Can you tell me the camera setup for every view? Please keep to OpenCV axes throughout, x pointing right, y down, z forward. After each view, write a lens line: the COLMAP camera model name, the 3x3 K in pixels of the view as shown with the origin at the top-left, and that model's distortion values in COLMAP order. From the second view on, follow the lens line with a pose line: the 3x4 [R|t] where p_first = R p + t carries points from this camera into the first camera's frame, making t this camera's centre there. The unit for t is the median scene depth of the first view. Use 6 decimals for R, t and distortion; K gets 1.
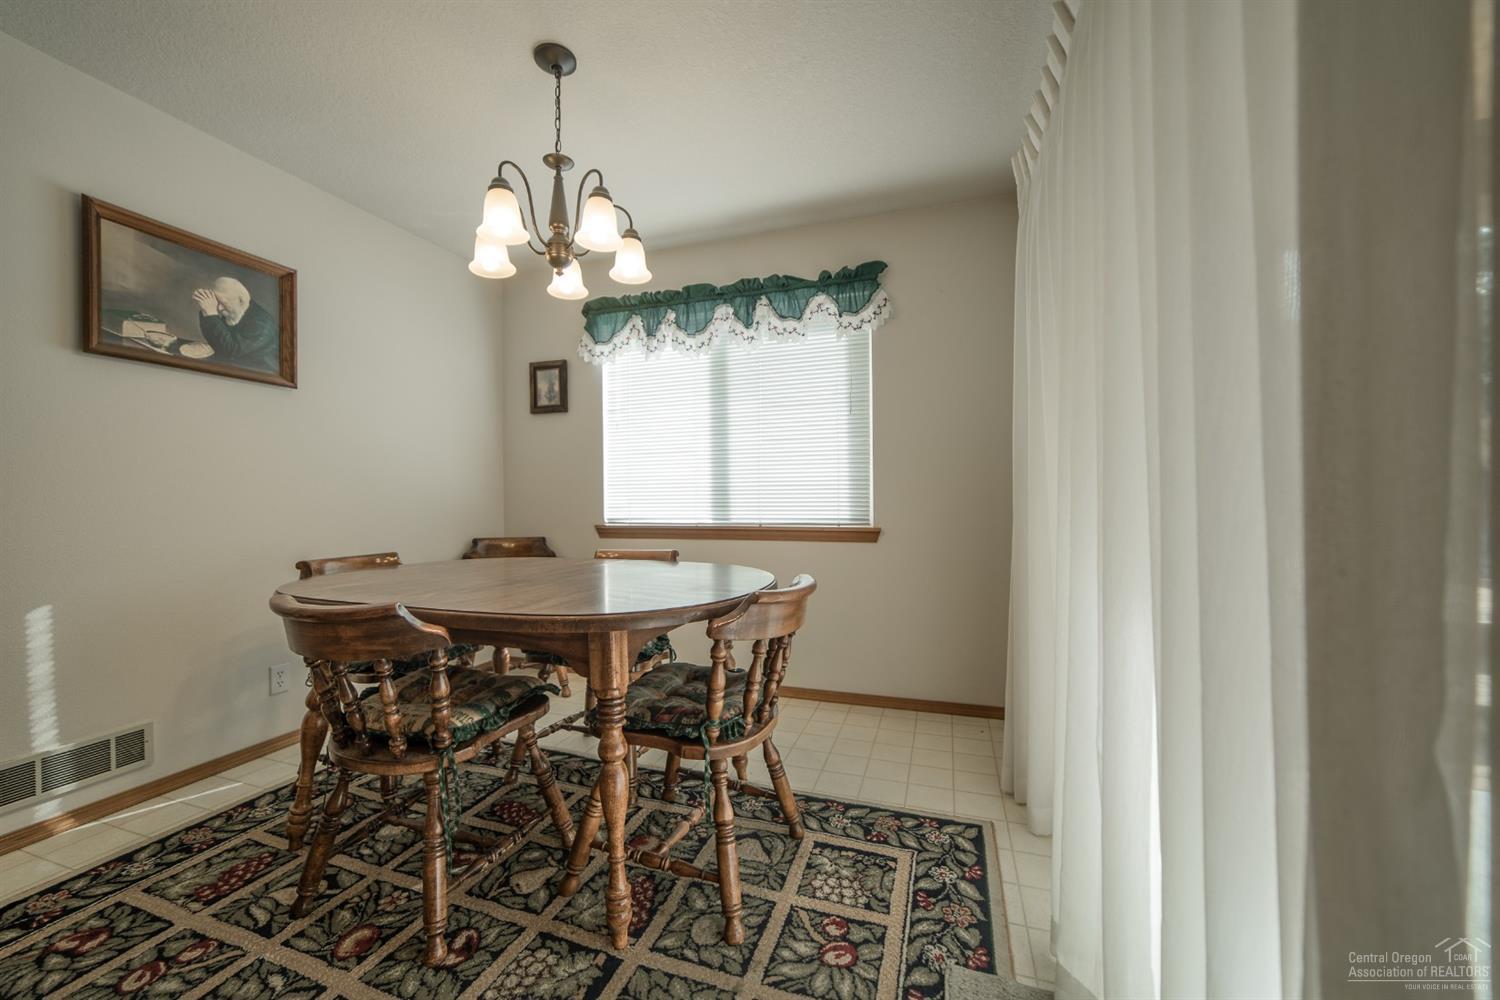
lens RADIAL K [[569.2, 0, 749.3], [0, 569.2, 504.7], [0, 0, 1]] dist [-0.000346, 0.000038]
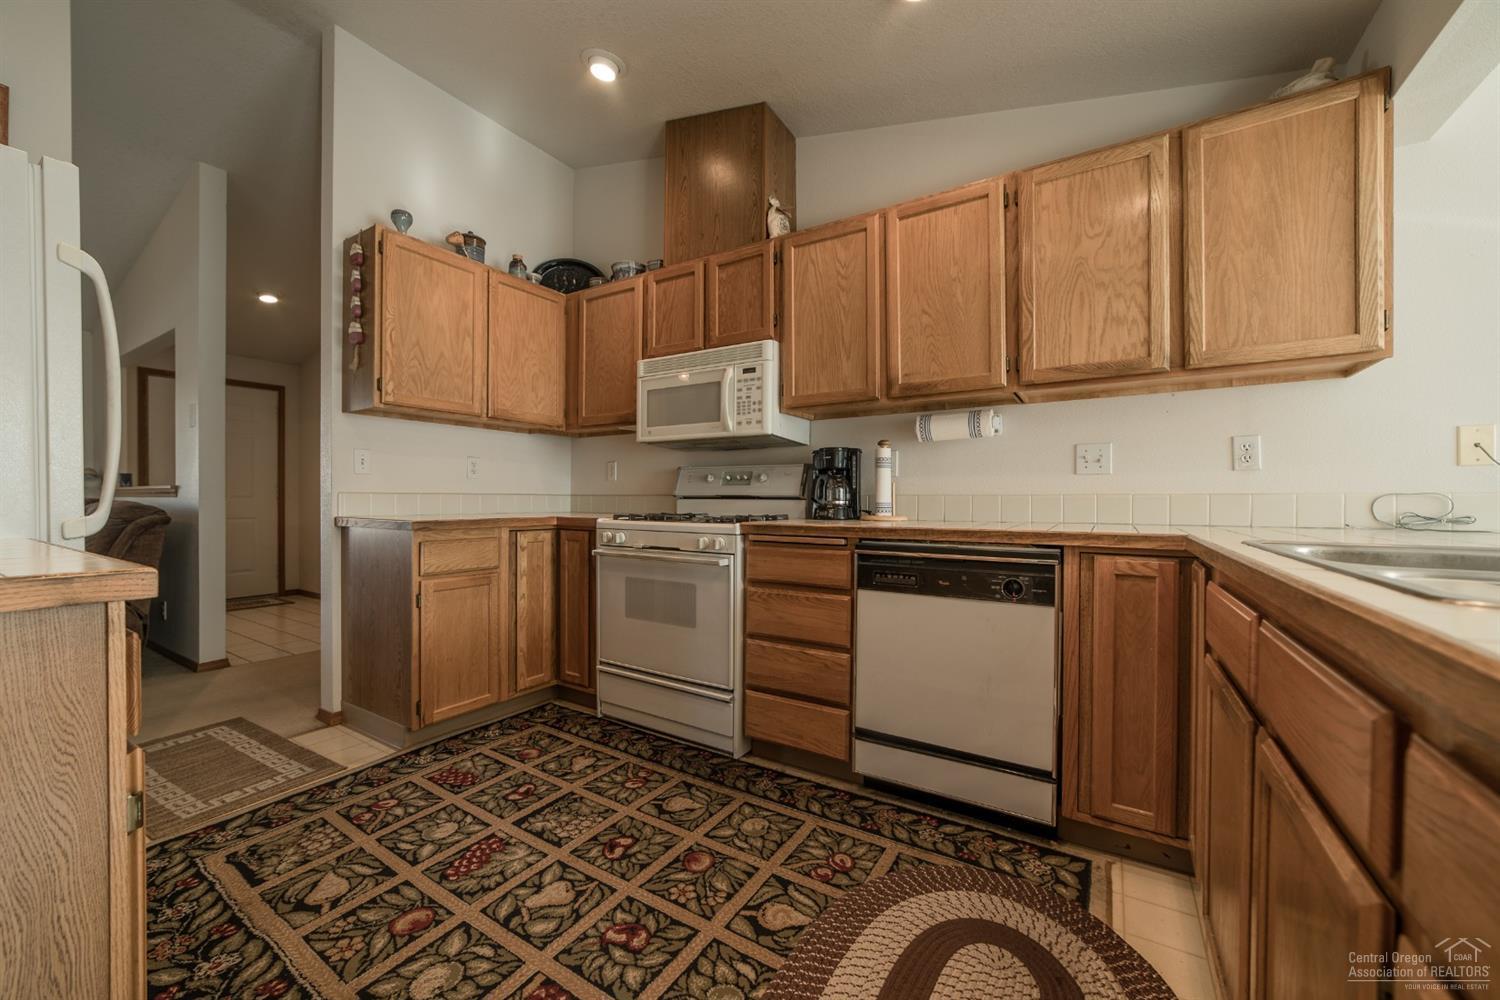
lens RADIAL K [[569.2, 0, 747.8], [0, 569.2, 502.8], [0, 0, 1]] dist [-0.000346, 0.000038]
pose [[-0.977483, 0.021068, 0.209959, -1.024156], [0.021089, 0.999775, -0.002138, 0.009328], [-0.209957, 0.002338, -0.977708, 2.082044]]
